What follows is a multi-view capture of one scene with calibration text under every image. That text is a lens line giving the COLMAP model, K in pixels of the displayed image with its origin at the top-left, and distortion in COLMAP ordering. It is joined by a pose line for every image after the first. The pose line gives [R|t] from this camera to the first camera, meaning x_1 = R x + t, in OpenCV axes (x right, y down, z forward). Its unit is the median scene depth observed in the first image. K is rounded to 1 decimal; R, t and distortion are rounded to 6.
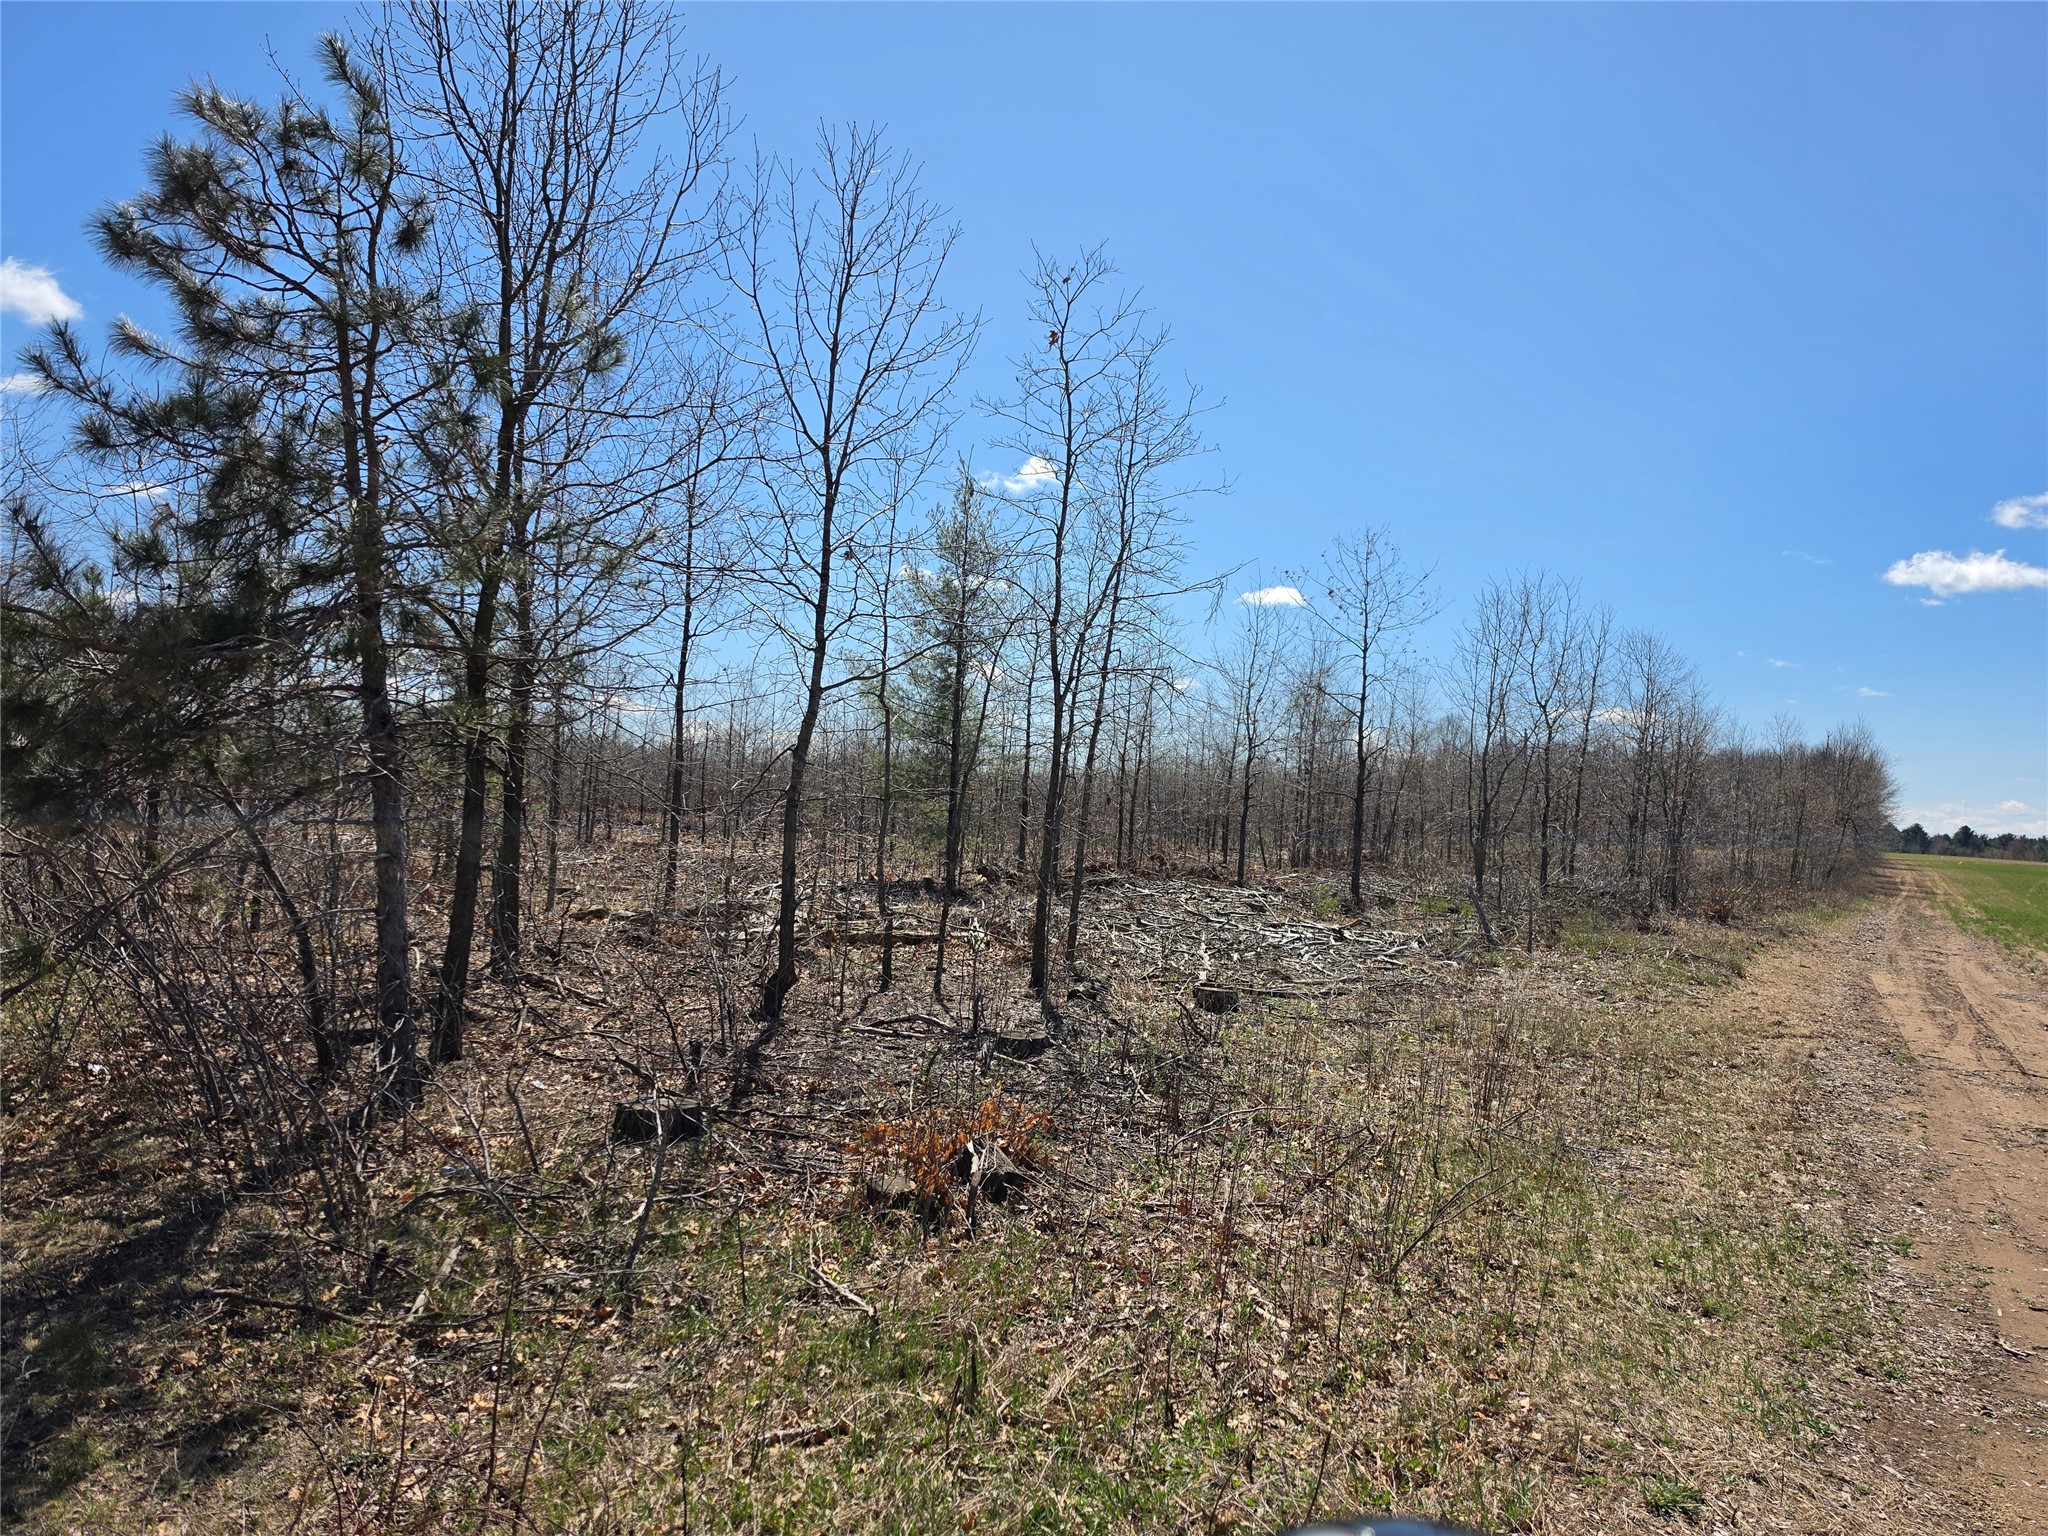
lens RADIAL K [[1416.3, 0, 1020.1], [0, 1416.3, 762.5], [0, 0, 1]] dist [0.039807, -0.040226]
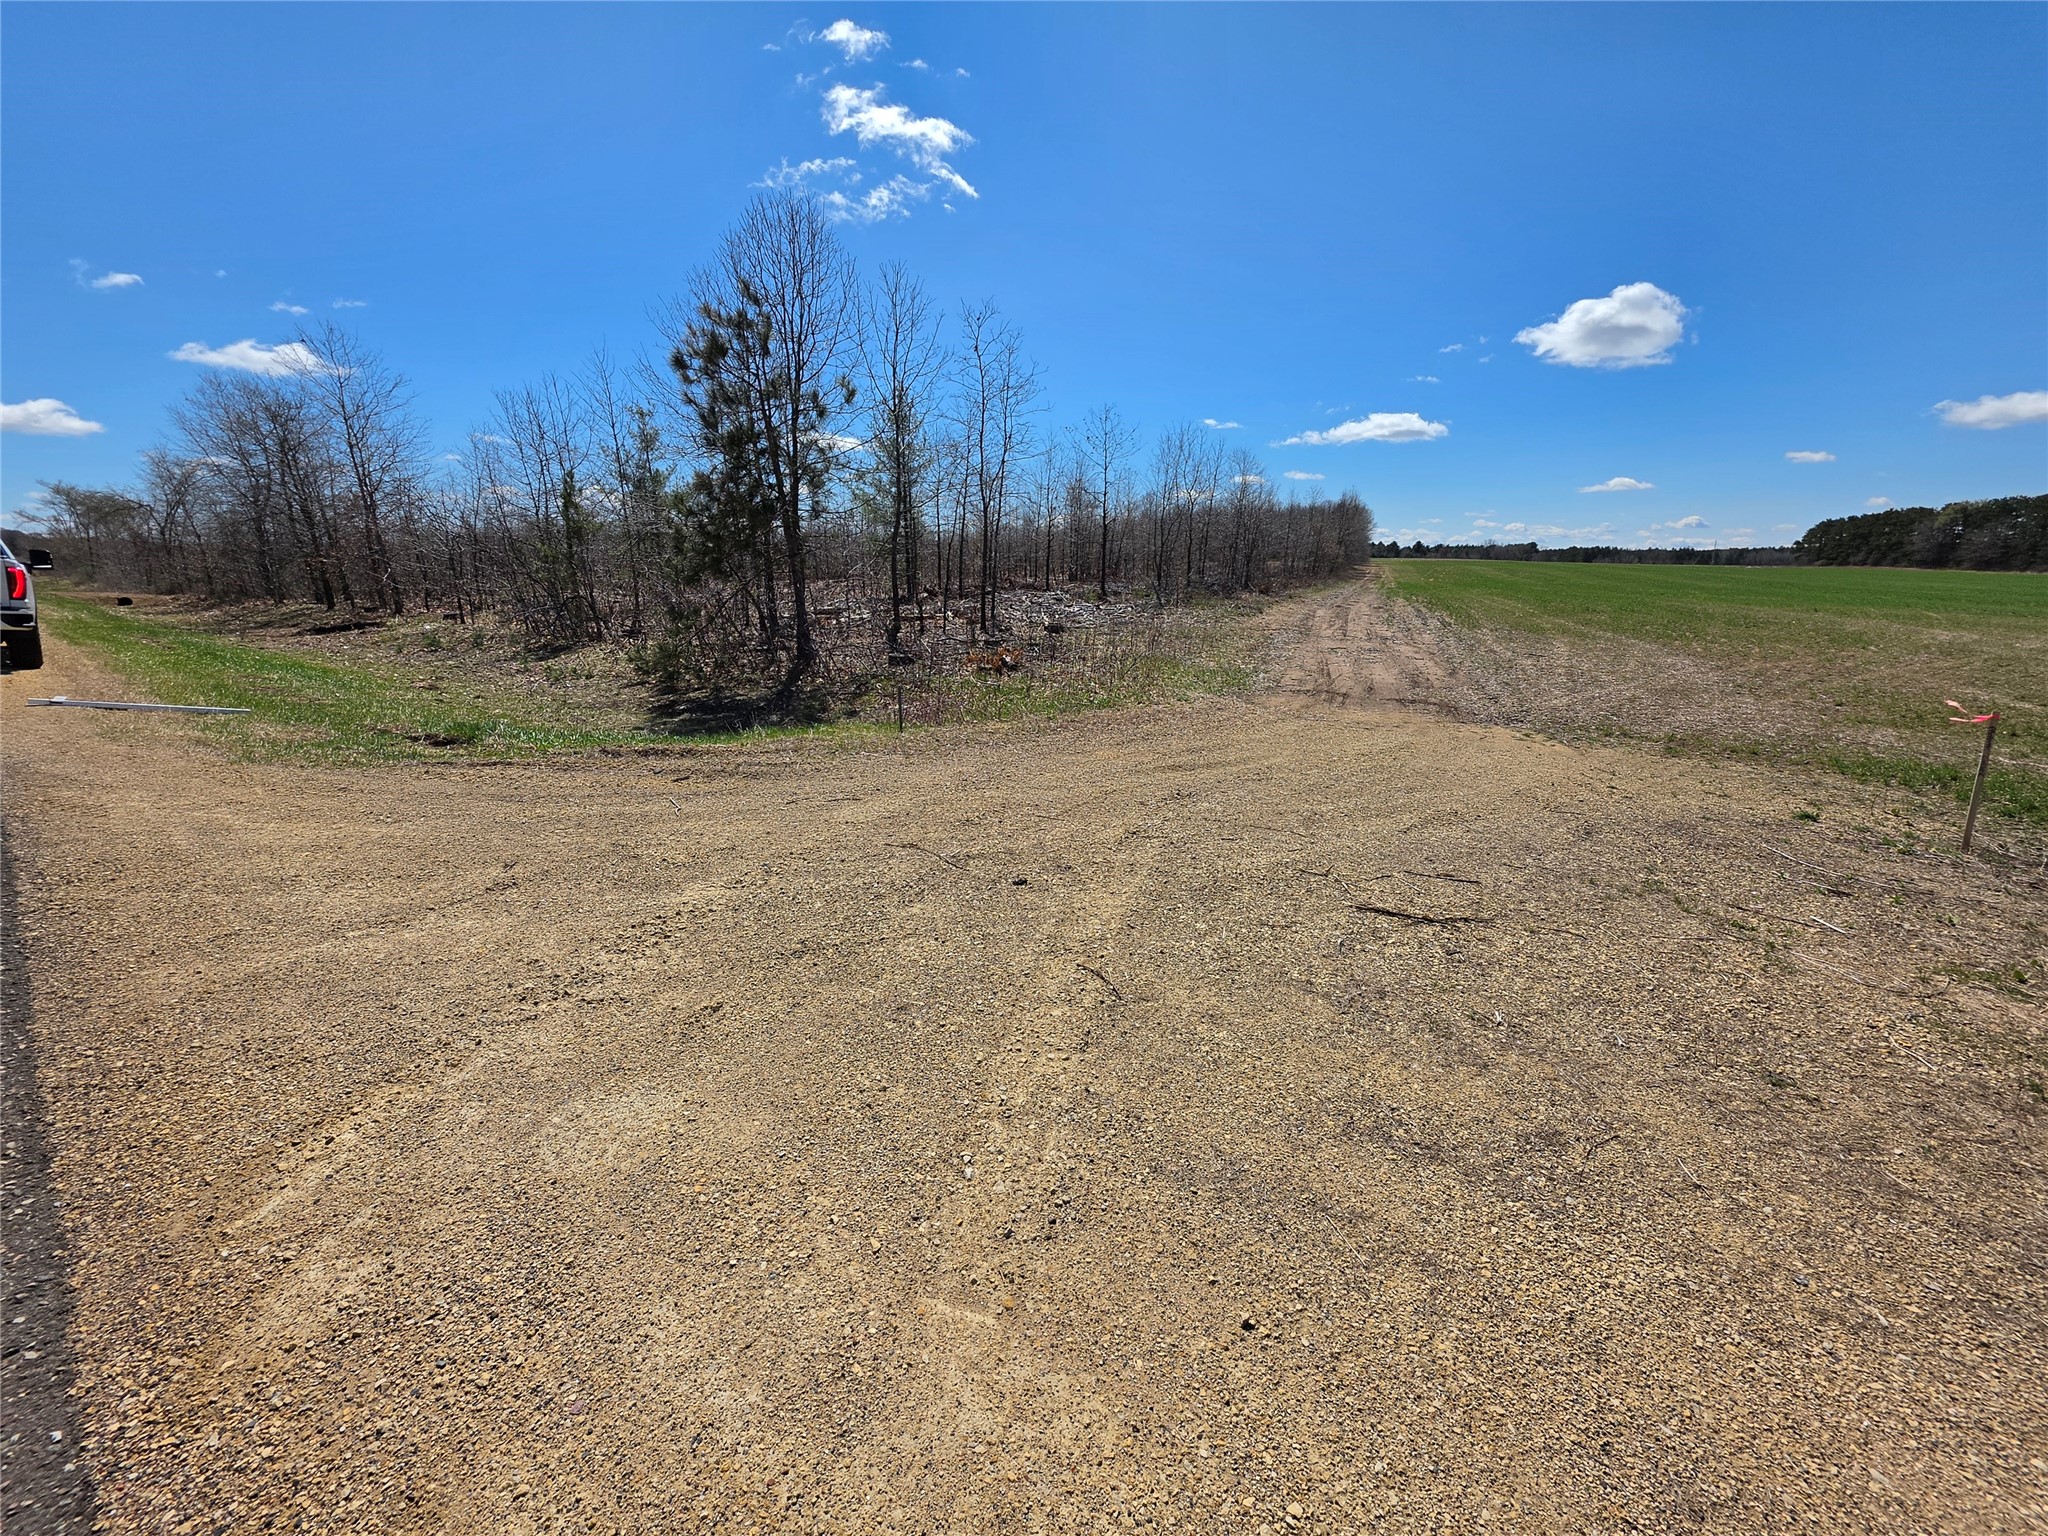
lens RADIAL K [[817.9, 0, 1016.8], [0, 817.9, 778.7], [0, 0, 1]] dist [-0.003123, 0.001603]
pose [[0.989130, -0.088656, 0.117316, -0.057731], [0.050506, 0.954104, 0.295185, -0.006998], [-0.138101, -0.286051, 0.948210, -0.215062]]
